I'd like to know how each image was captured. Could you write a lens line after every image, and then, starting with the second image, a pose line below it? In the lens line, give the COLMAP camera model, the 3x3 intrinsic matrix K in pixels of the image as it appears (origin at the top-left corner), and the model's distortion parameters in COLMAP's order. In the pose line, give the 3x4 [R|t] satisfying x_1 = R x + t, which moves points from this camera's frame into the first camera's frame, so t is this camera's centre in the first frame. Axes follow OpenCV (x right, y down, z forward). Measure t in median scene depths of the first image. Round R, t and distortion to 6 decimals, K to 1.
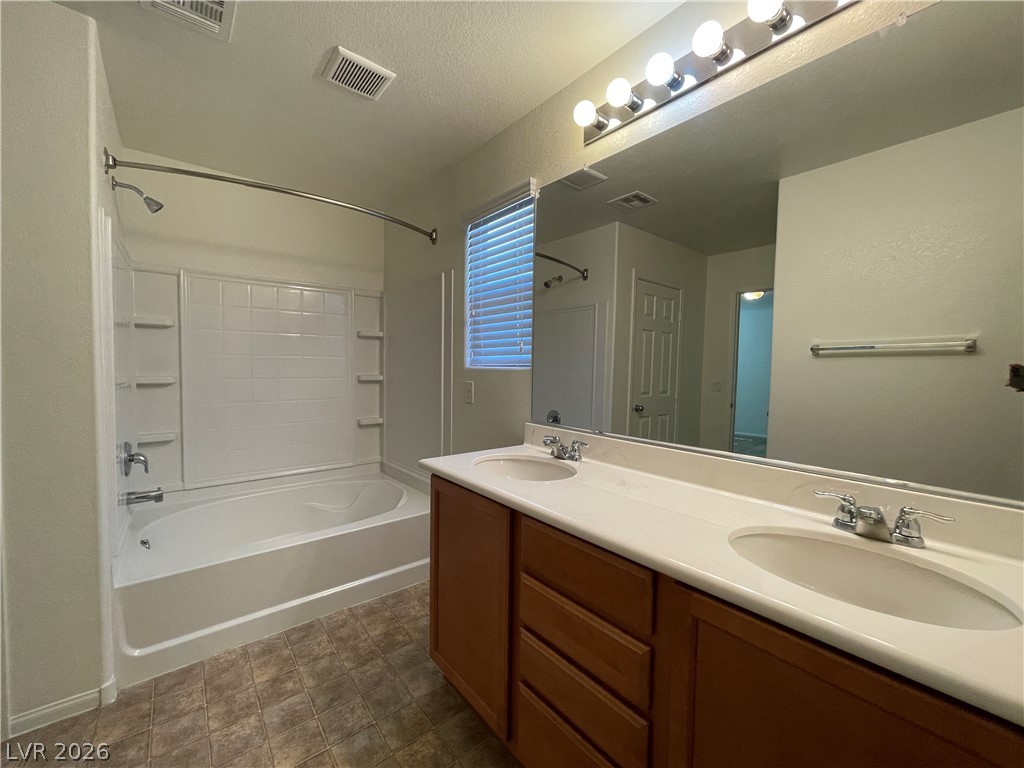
lens RADIAL K [[412.0, 0, 512.0], [0, 412.0, 384.0], [0, 0, 1]] dist [-0.000980, -0.000137]
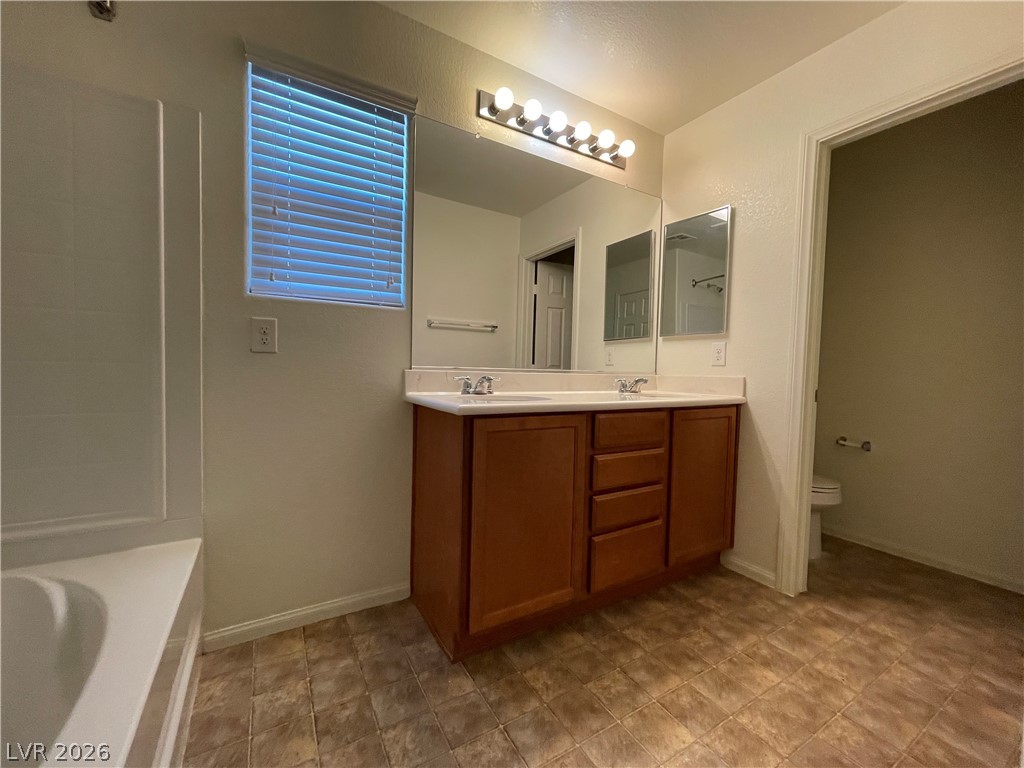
lens RADIAL K [[412.0, 0, 512.0], [0, 412.0, 384.0], [0, 0, 1]] dist [-0.000980, -0.000137]
pose [[0.132710, -0.045994, 0.990087, -0.751394], [0.015726, 0.998895, 0.044296, 0.081085], [-0.991030, 0.009692, 0.133287, 0.593472]]
